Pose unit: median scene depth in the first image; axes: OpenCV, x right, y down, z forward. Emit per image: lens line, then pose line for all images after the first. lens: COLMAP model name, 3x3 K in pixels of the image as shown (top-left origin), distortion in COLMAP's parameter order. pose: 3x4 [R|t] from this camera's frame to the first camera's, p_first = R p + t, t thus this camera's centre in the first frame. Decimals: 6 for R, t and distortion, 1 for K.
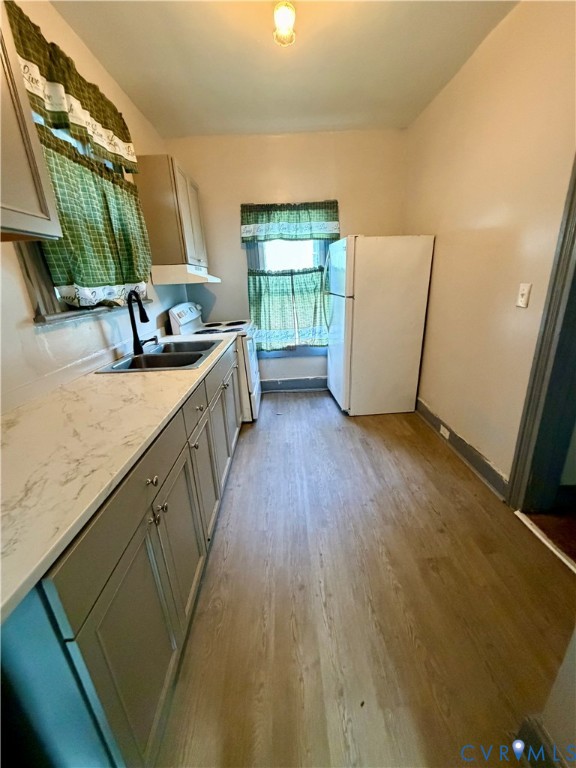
lens RADIAL K [[308.0, 0, 288.0], [0, 308.0, 384.0], [0, 0, 1]] dist [-0.007749, 0.000080]
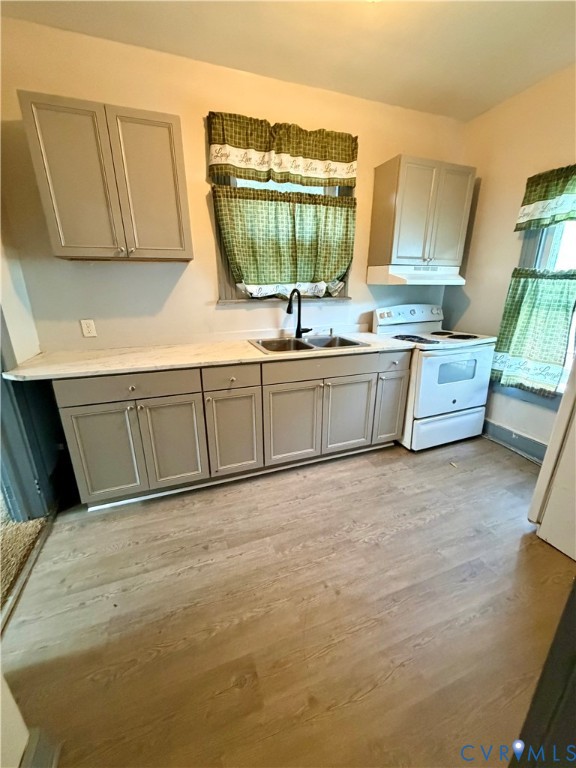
lens RADIAL K [[308.0, 0, 288.0], [0, 308.0, 384.0], [0, 0, 1]] dist [-0.007749, 0.000080]
pose [[0.310304, 0.329988, -0.891527, 0.786359], [-0.312865, 0.921025, 0.232010, -0.228306], [0.897679, 0.206934, 0.389039, 0.556018]]
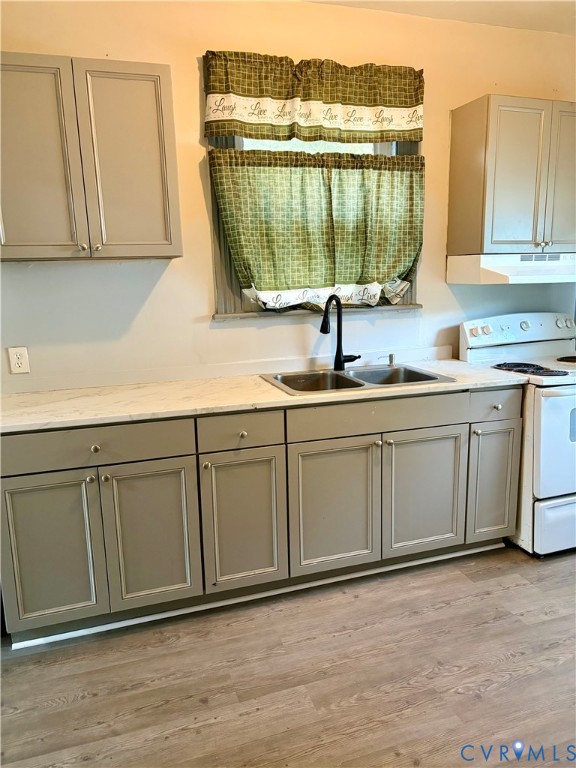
lens RADIAL K [[594.5, 0, 288.0], [0, 594.5, 384.0], [0, 0, 1]] dist [0.054380, -0.077348]
pose [[0.283185, 0.211610, -0.935429, 1.035086], [-0.295243, 0.947223, 0.124898, -0.242661], [0.912490, 0.240809, 0.330715, 0.417042]]
